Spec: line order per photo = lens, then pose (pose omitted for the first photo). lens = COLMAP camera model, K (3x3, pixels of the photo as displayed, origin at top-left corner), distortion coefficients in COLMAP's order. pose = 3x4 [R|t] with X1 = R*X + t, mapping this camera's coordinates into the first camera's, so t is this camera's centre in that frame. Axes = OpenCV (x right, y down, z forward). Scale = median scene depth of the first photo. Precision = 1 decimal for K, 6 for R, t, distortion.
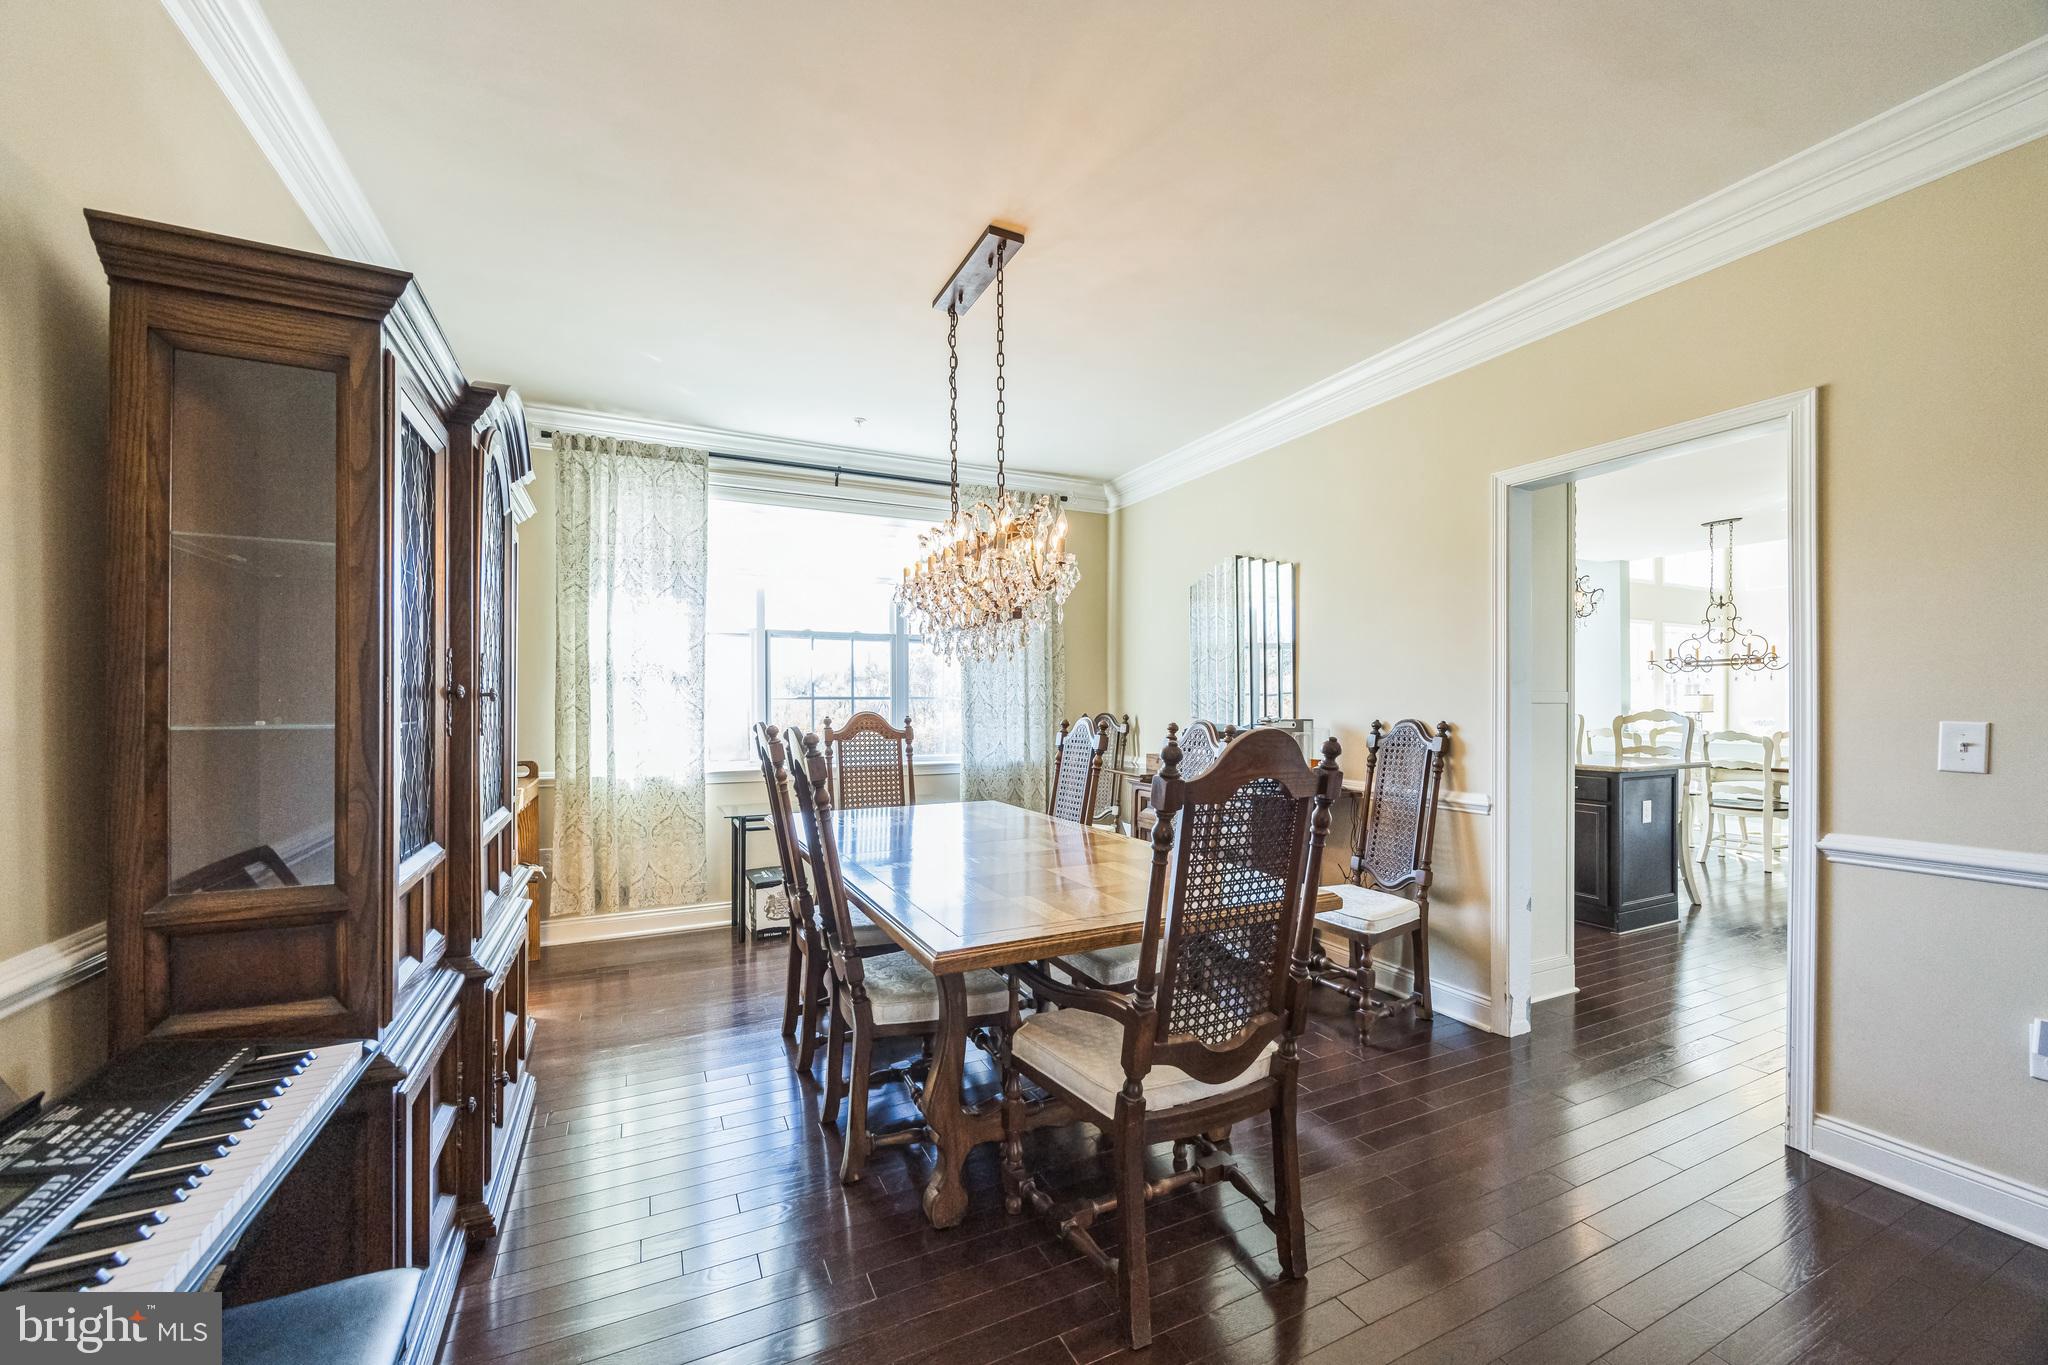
lens RADIAL K [[784.3, 0, 1019.6], [0, 784.3, 694.0], [0, 0, 1]] dist [0.000253, 0.000086]
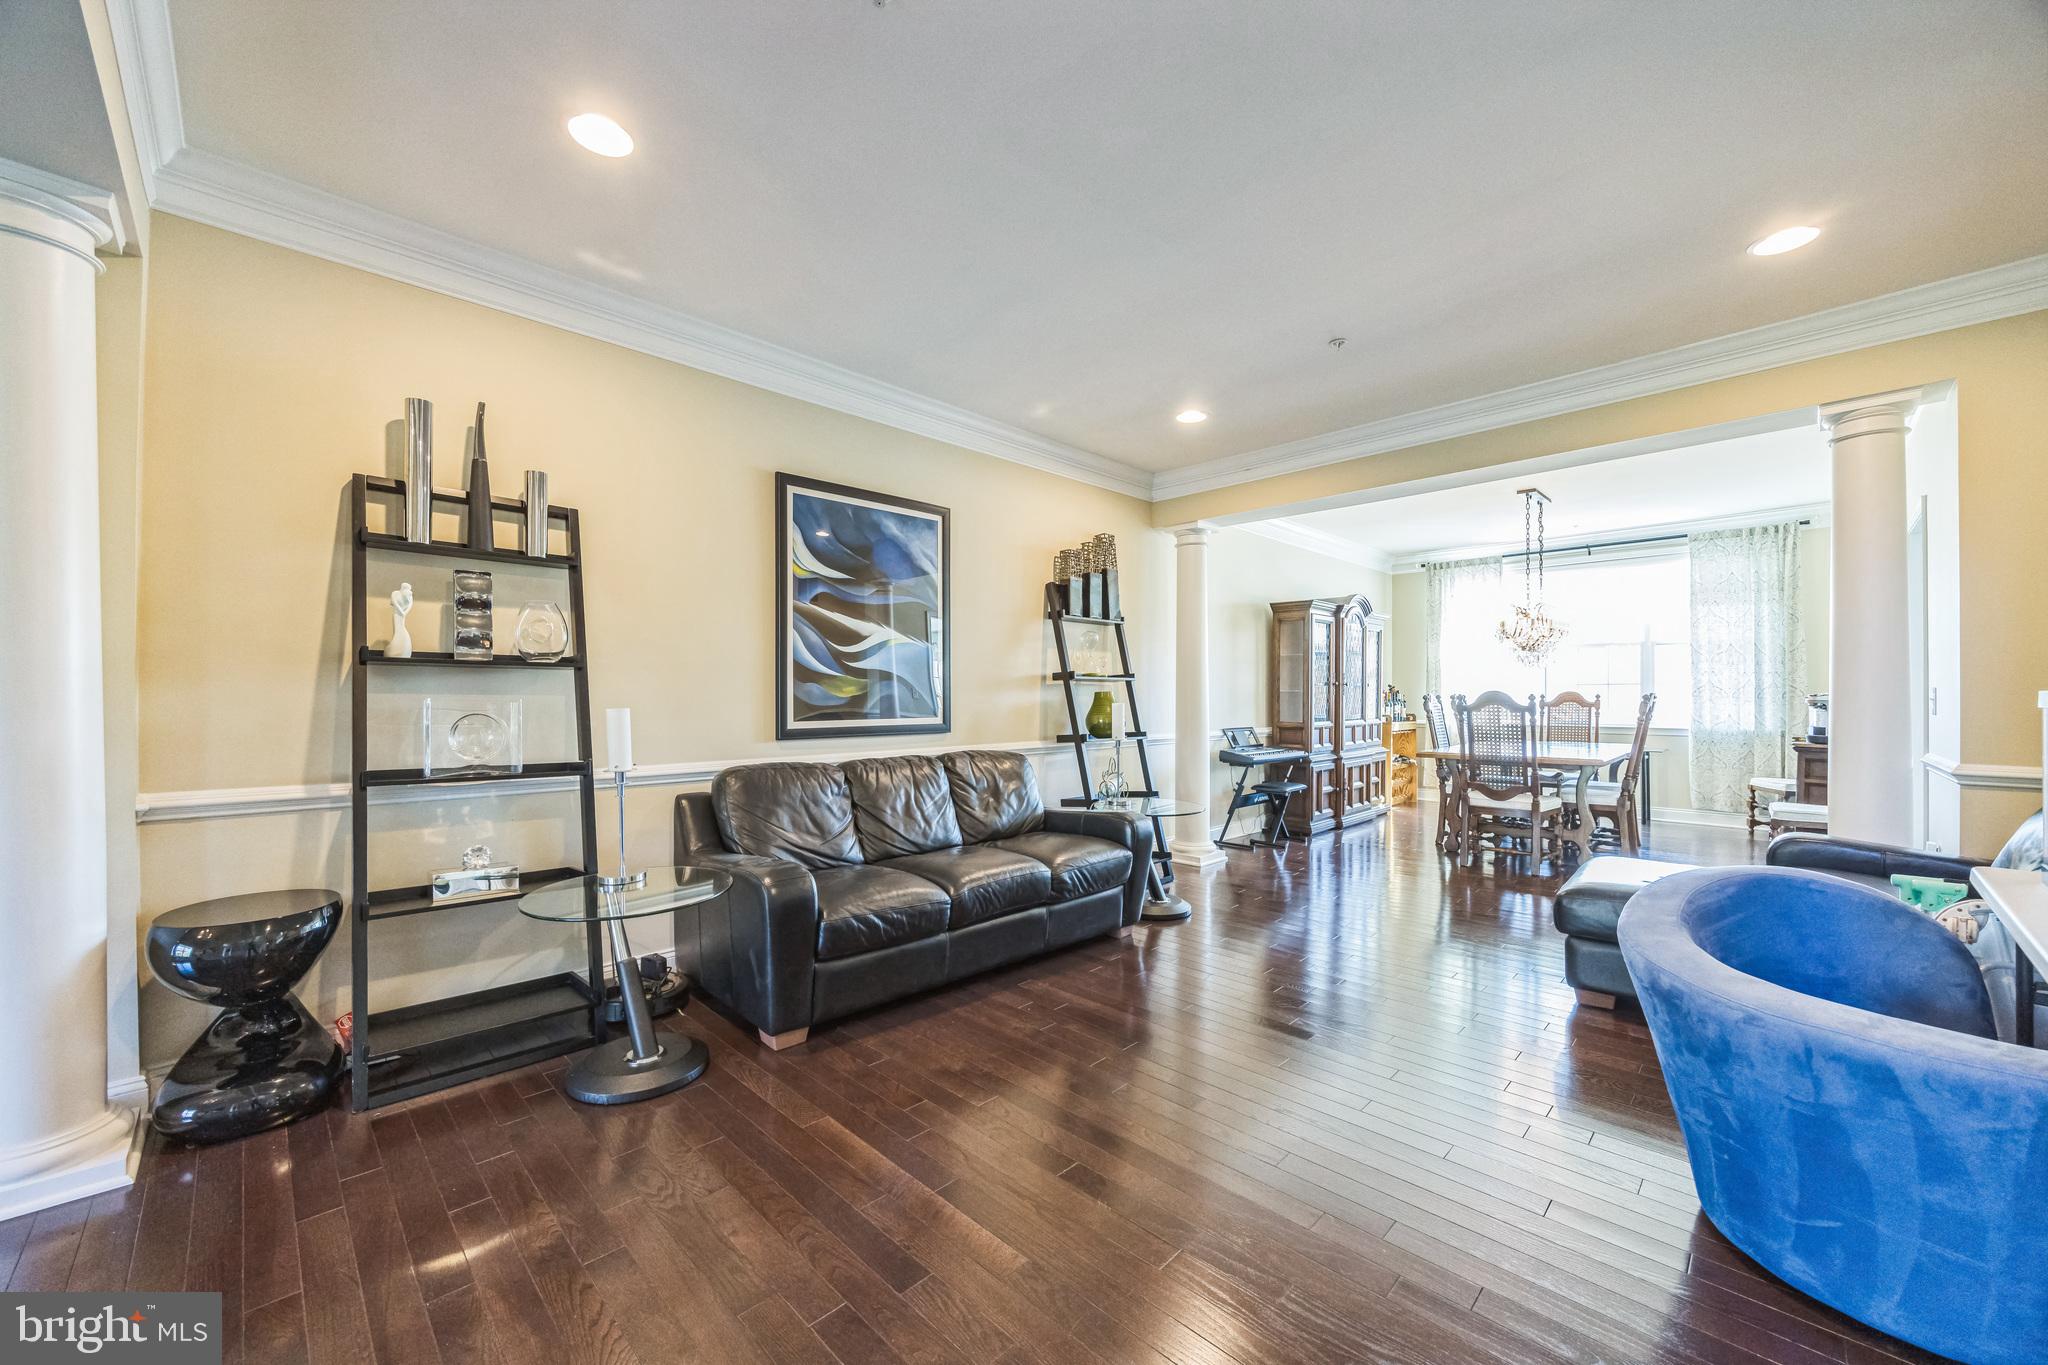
lens RADIAL K [[784.3, 0, 1017.4], [0, 784.3, 692.7], [0, 0, 1]] dist [0.000253, 0.000086]
pose [[0.327808, -0.005821, -0.944726, 1.083010], [0.010638, 0.999940, -0.002470, 0.016192], [0.944684, -0.009240, 0.327851, -0.784538]]
